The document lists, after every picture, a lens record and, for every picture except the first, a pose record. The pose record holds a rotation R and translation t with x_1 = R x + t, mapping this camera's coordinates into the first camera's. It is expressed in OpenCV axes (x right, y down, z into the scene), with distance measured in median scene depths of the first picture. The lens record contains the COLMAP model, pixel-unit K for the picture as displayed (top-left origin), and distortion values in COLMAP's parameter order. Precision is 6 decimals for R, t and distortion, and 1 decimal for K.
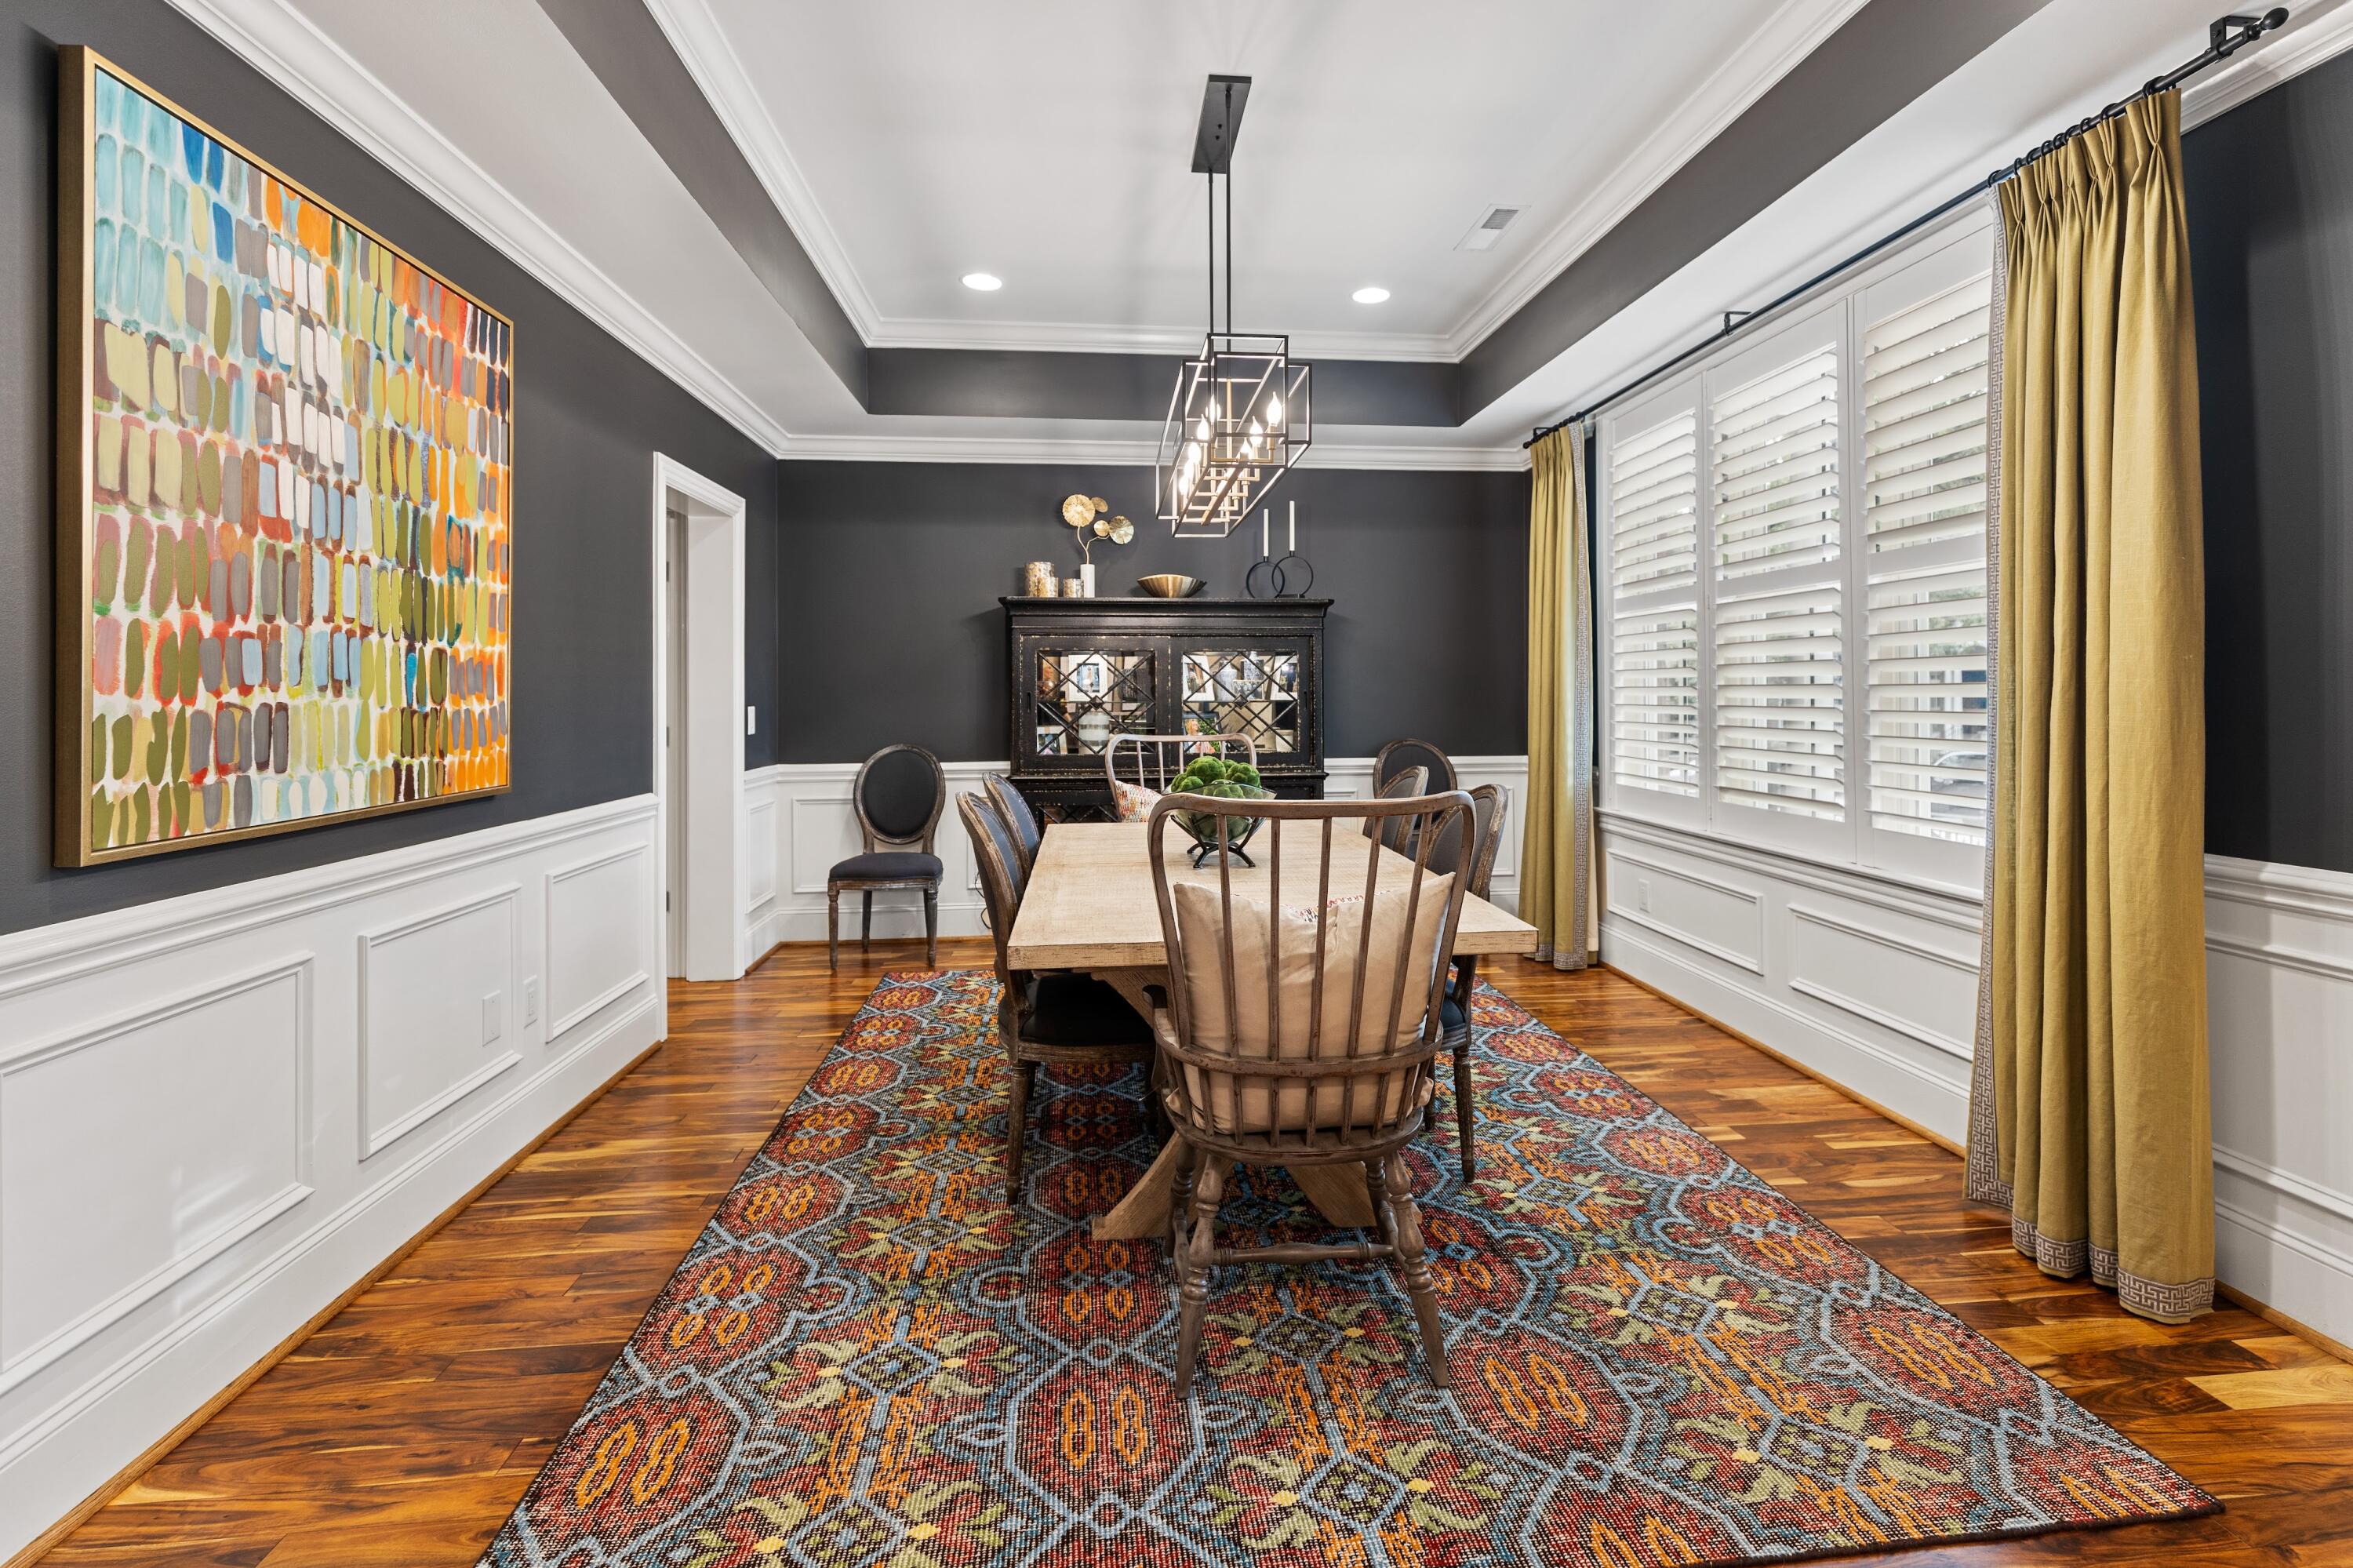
lens RADIAL K [[1101.6, 0, 1210.0], [0, 1101.6, 687.8], [0, 0, 1]] dist [0.005441, 0.000832]
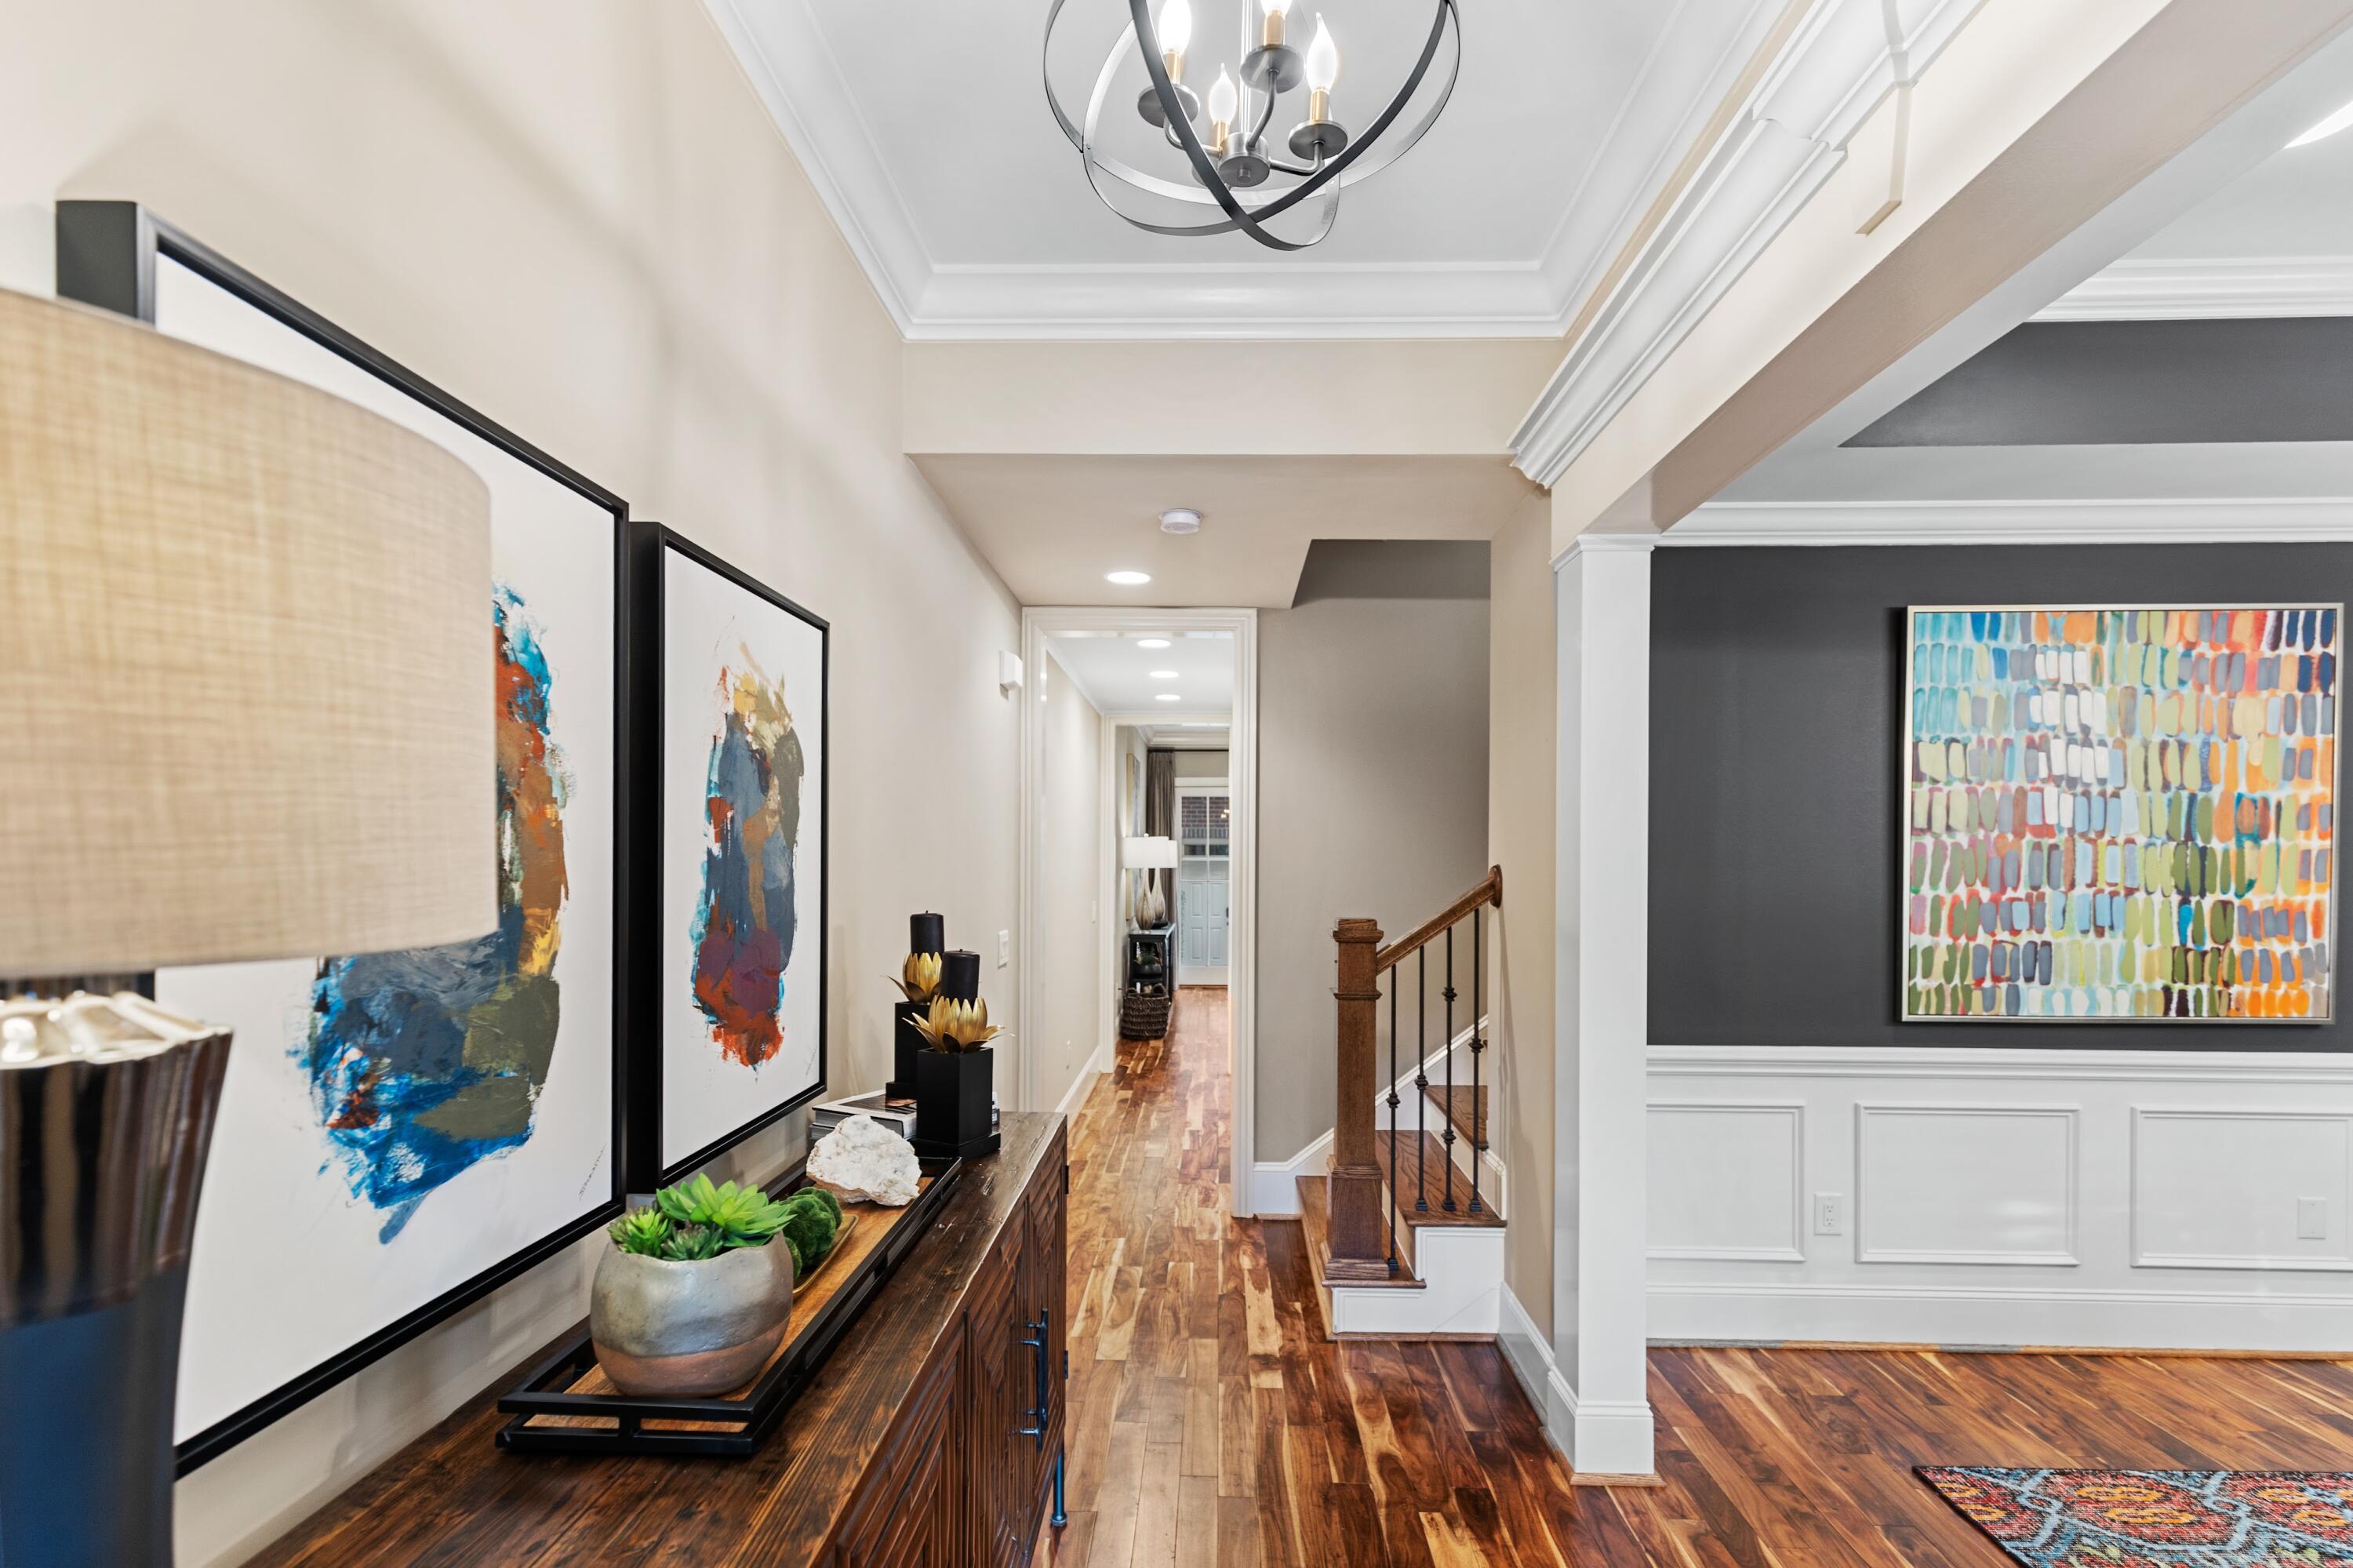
lens RADIAL K [[1090.9, 0, 1181.3], [0, 1090.9, 866.4], [0, 0, 1]] dist [0.004443, -0.000061]
pose [[-0.135550, 0.014014, -0.990671, 0.825806], [0.000864, 0.999901, 0.014027, -0.109139], [0.990770, 0.001046, -0.135549, -0.011083]]
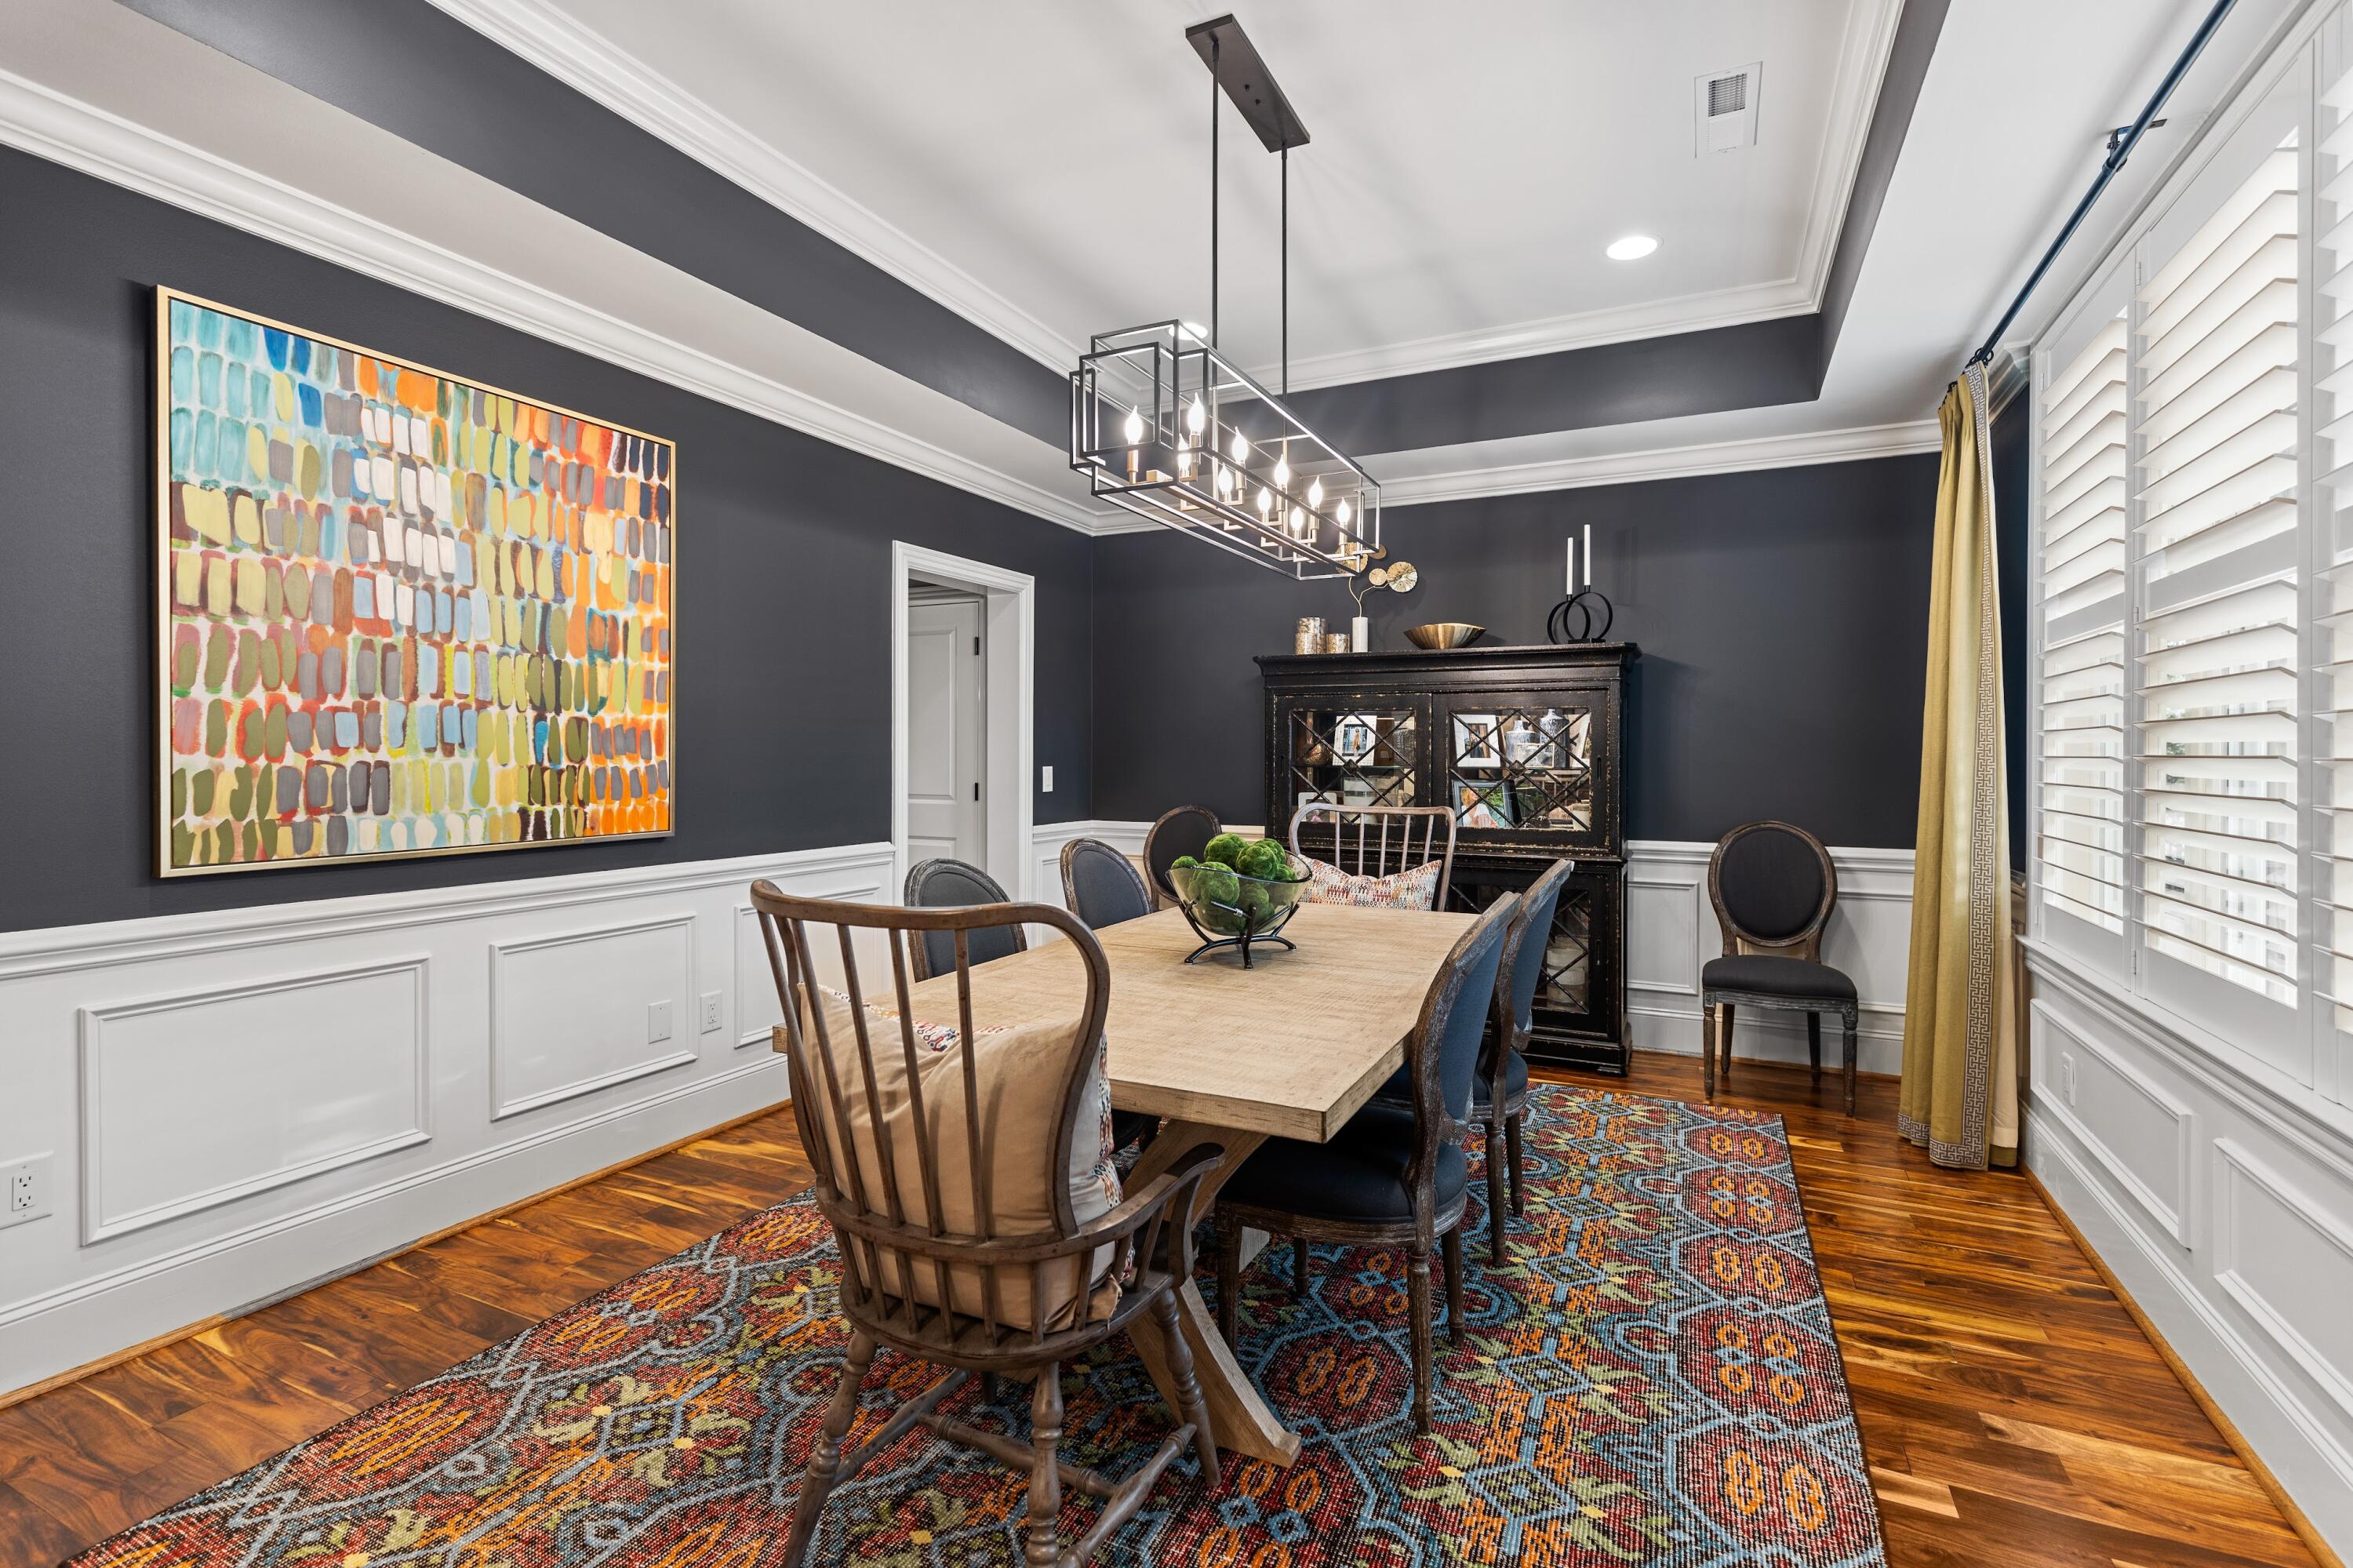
lens RADIAL K [[1072.3, 0, 1182.7], [0, 1072.3, 761.3], [0, 0, 1]] dist [0.005914, 0.000487]
pose [[0.849799, 0.012345, -0.526962, 0.594594], [-0.005648, 0.999882, 0.014315, -0.008876], [0.527077, -0.009189, 0.849768, 0.397833]]
